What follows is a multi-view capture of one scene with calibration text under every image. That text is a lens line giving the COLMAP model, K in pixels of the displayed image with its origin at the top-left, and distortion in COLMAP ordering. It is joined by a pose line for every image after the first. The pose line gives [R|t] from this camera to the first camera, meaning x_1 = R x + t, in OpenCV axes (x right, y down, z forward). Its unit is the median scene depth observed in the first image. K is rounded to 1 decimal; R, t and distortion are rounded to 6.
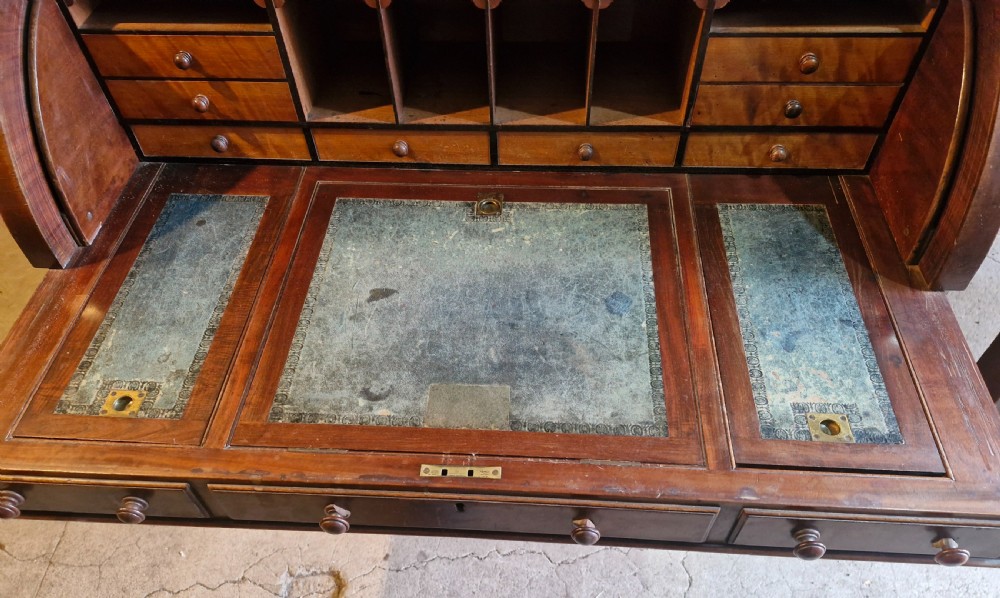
lens RADIAL K [[762.1, 0, 513.6], [0, 762.1, 362.3], [0, 0, 1]] dist [0.057045, -0.066577]
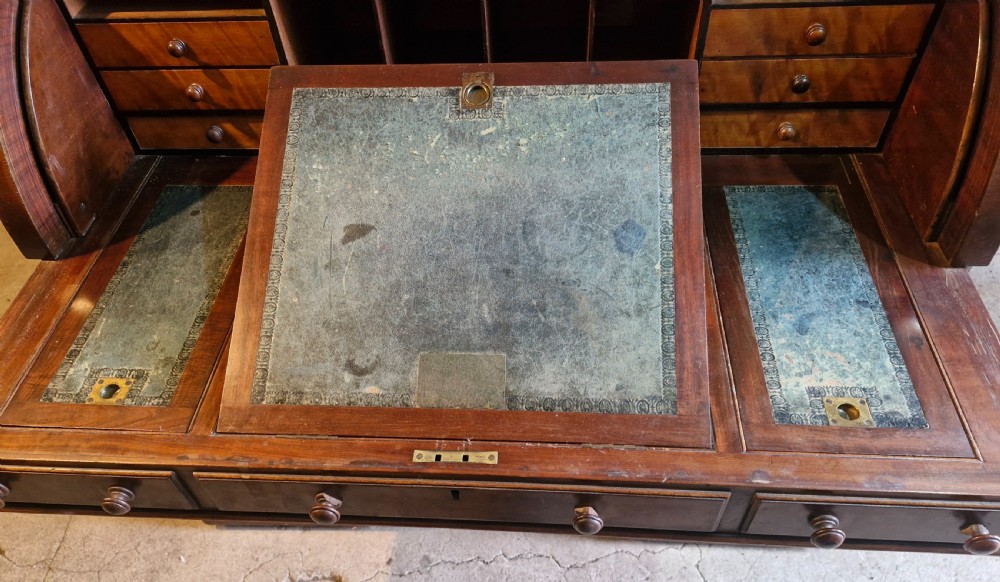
lens RADIAL K [[760.5, 0, 507.5], [0, 760.5, 359.6], [0, 0, 1]] dist [0.048626, -0.050829]
pose [[0.999538, -0.010540, -0.028492, 0.019992], [0.009566, 0.999372, -0.034105, 0.046639], [0.028833, 0.033817, 0.999012, 0.041292]]
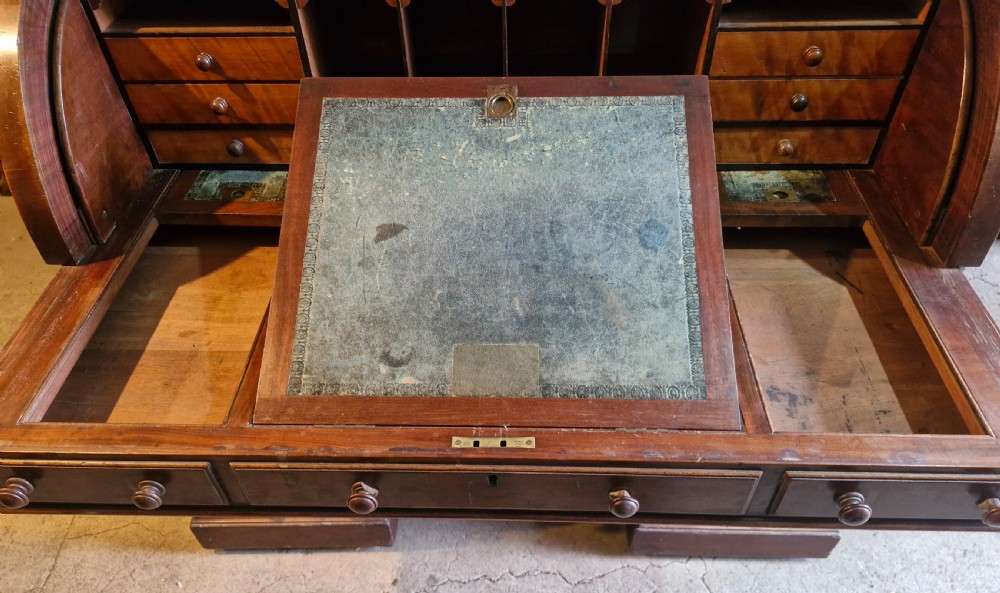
lens RADIAL K [[762.1, 0, 509.9], [0, 762.1, 363.3], [0, 0, 1]] dist [0.057045, -0.066577]
pose [[0.999445, -0.018387, 0.027768, -0.061975], [0.021253, 0.994061, -0.106733, 0.124347], [-0.025640, 0.107264, 0.993900, 0.019627]]
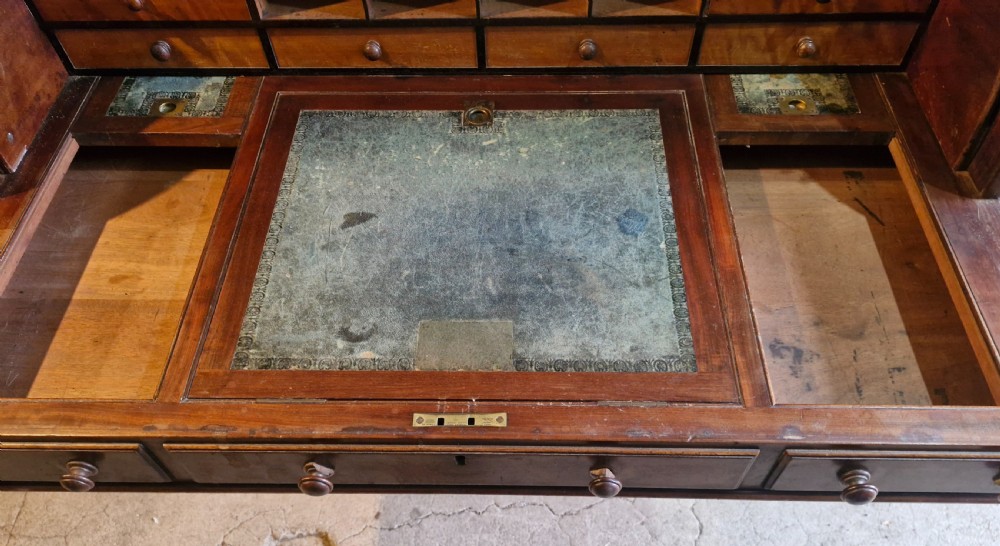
lens RADIAL K [[751.5, 0, 518.9], [0, 751.5, 373.2], [0, 0, 1]] dist [0.042092, -0.044873]
pose [[0.999002, -0.032589, 0.030535, -0.022708], [0.030217, 0.996712, 0.075177, 0.024779], [-0.032884, -0.074179, 0.996703, 0.130886]]
